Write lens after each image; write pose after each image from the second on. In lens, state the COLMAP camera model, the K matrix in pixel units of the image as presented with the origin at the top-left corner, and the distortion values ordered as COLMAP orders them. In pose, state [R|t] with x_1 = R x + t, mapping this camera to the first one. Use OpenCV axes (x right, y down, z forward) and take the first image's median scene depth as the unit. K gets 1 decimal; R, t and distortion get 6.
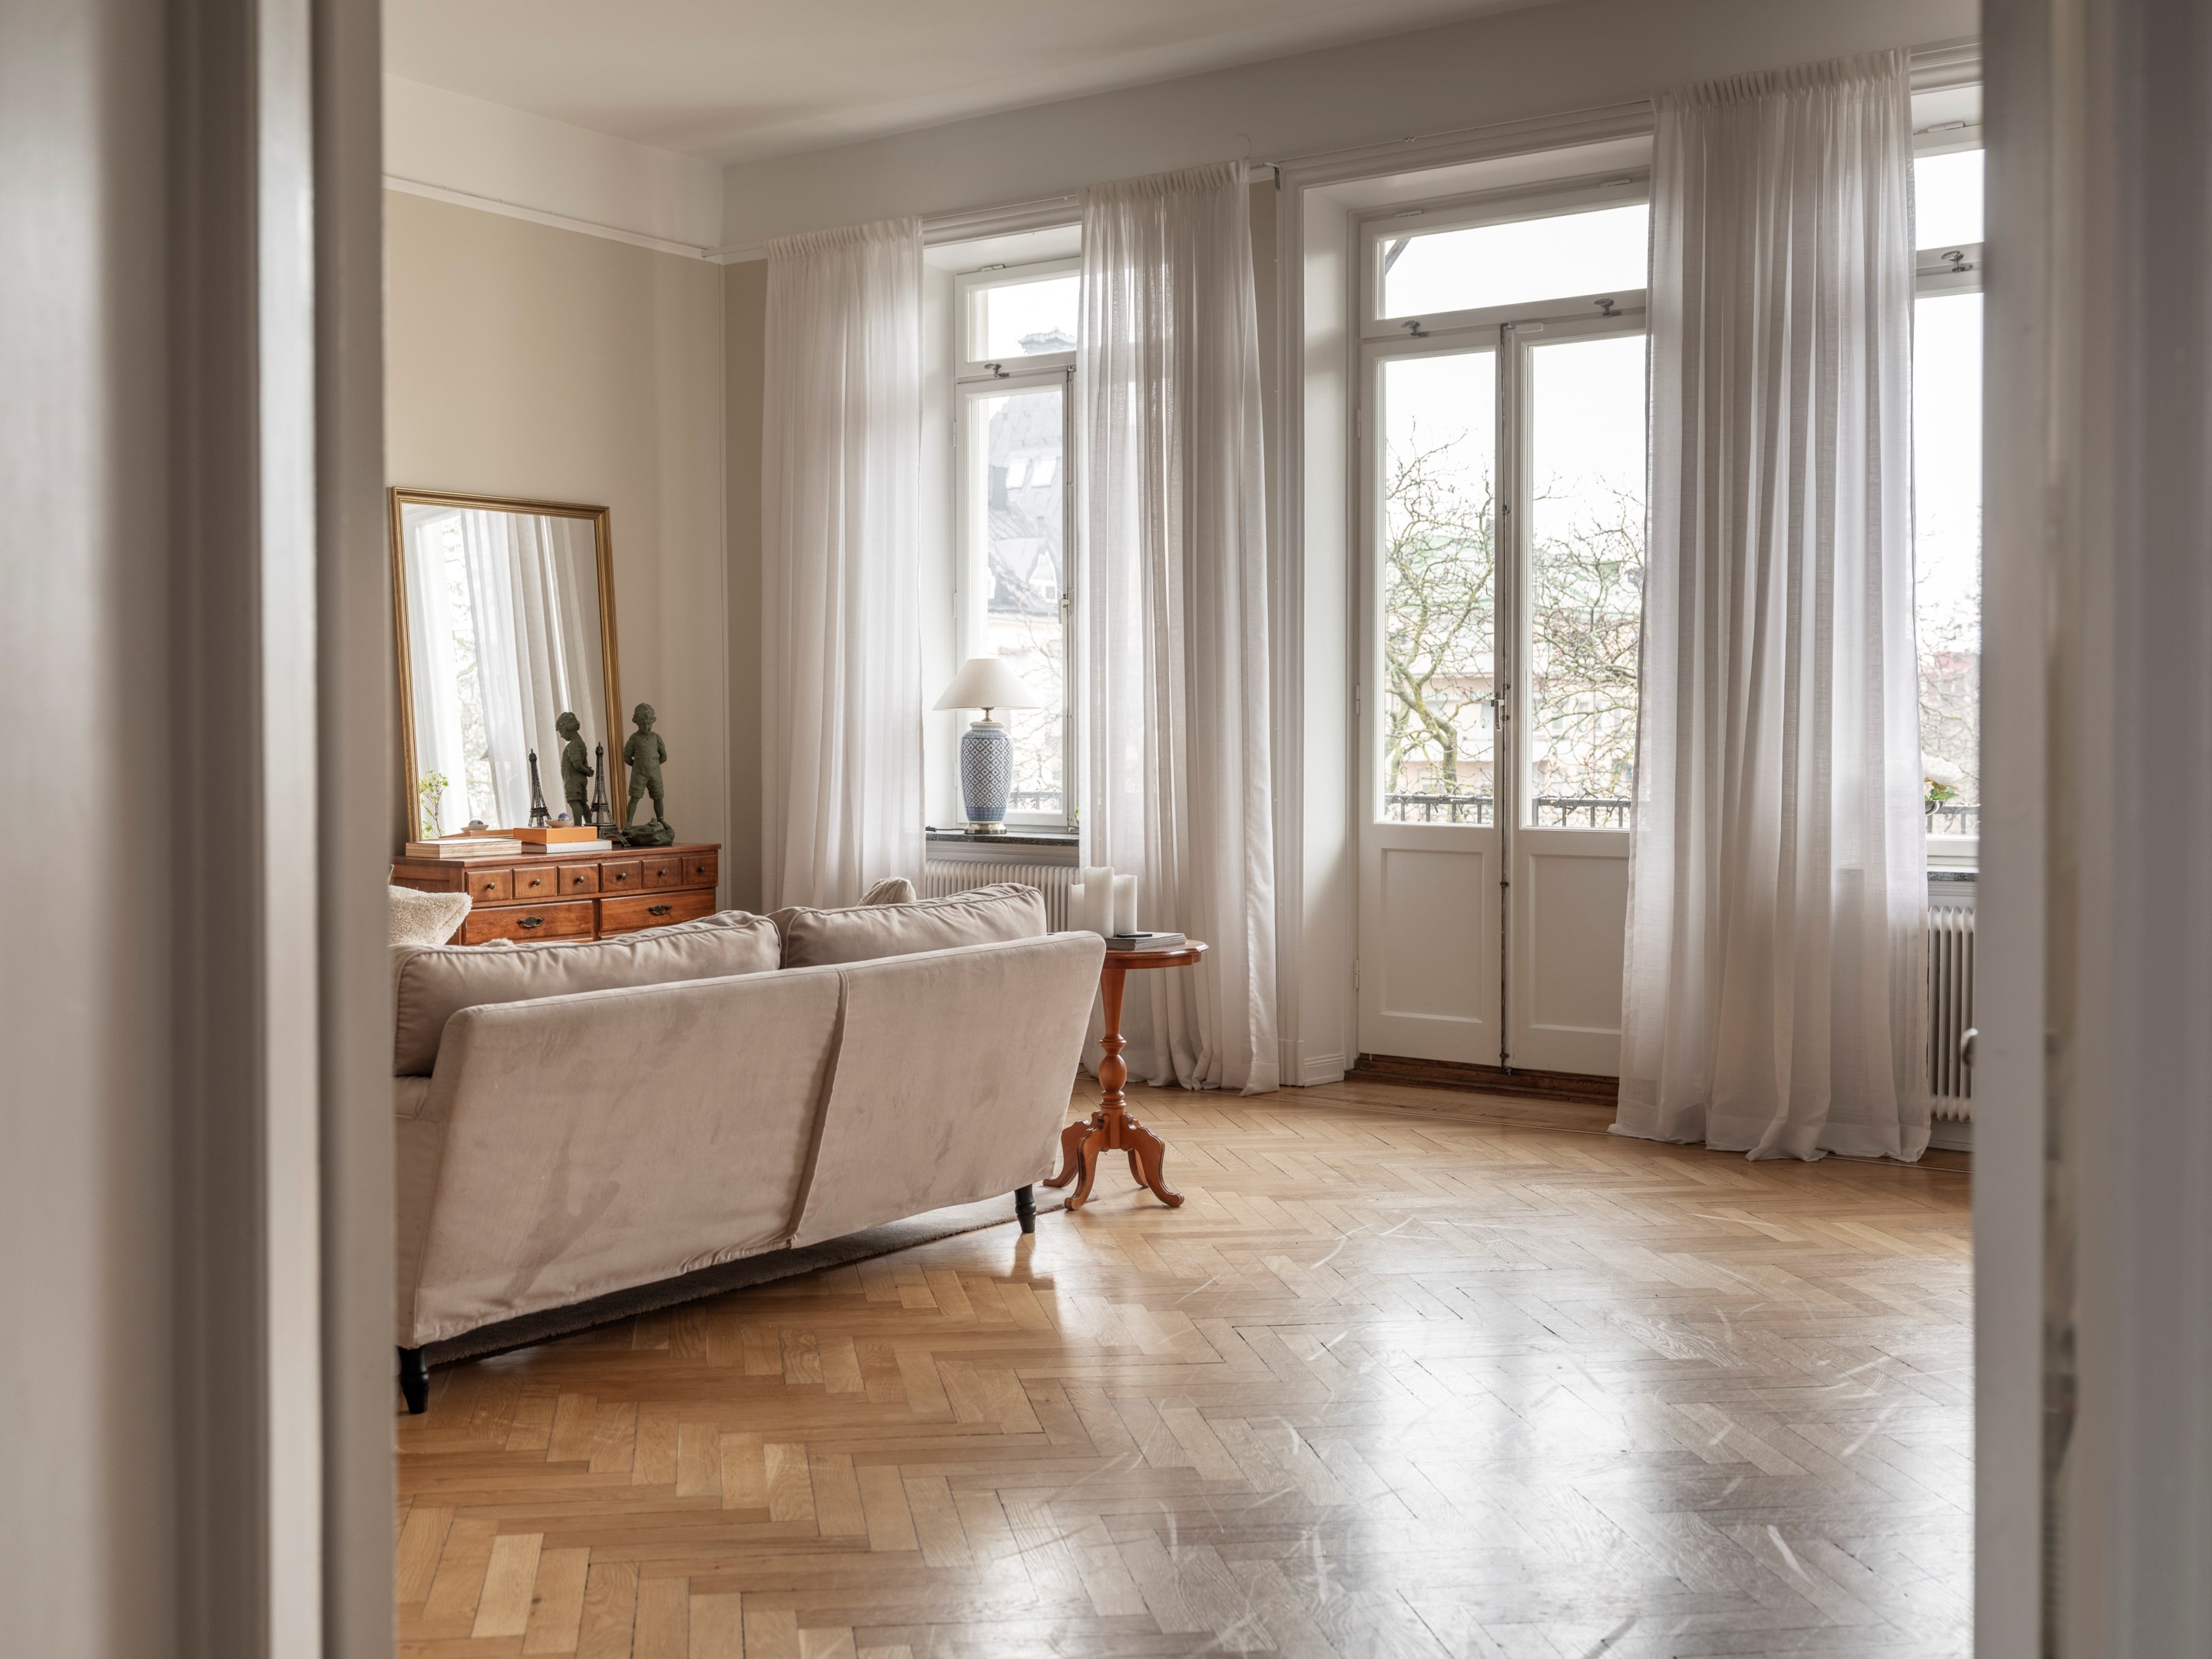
lens RADIAL K [[2404.6, 0, 947.1], [0, 2404.6, 786.8], [0, 0, 1]] dist [0.009365, 0.005872]
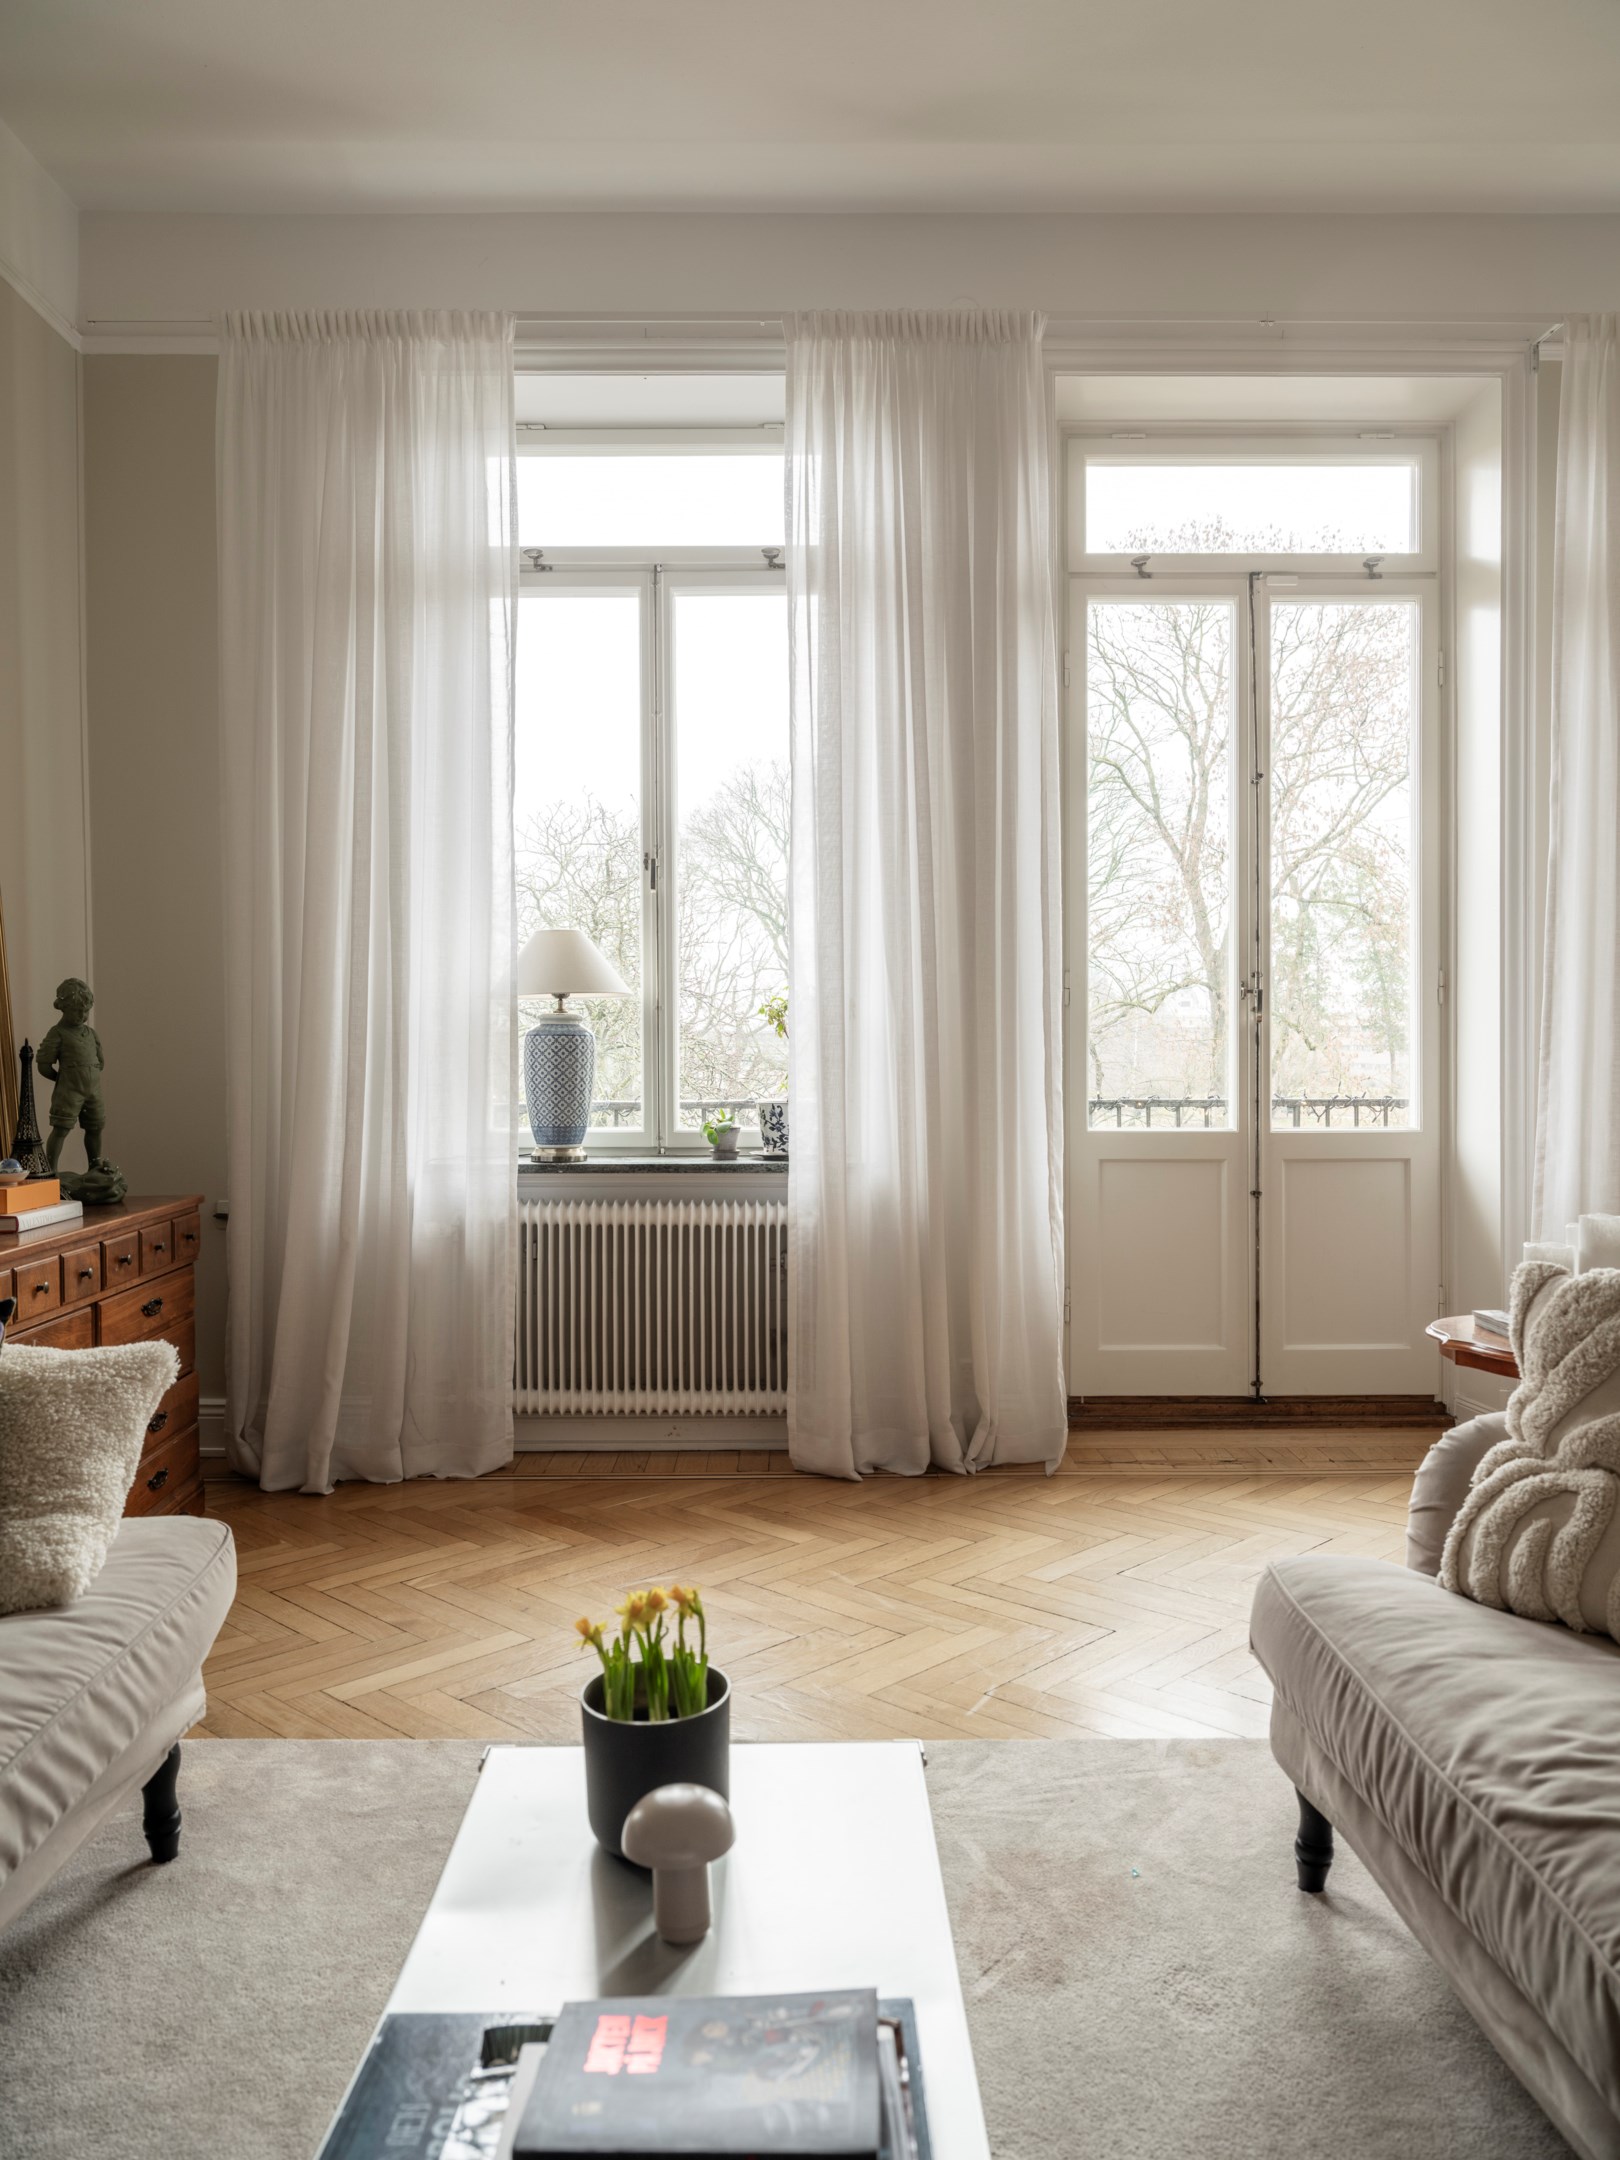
lens RADIAL K [[1649.3, 0, 810.0], [0, 1649.3, 1080.0], [0, 0, 1]] dist [0.002130, -0.003051]
pose [[0.771021, -0.012932, 0.636679, -0.292388], [0.020298, 0.999785, -0.004273, -0.002965], [-0.636487, 0.016218, 0.771117, 0.630024]]
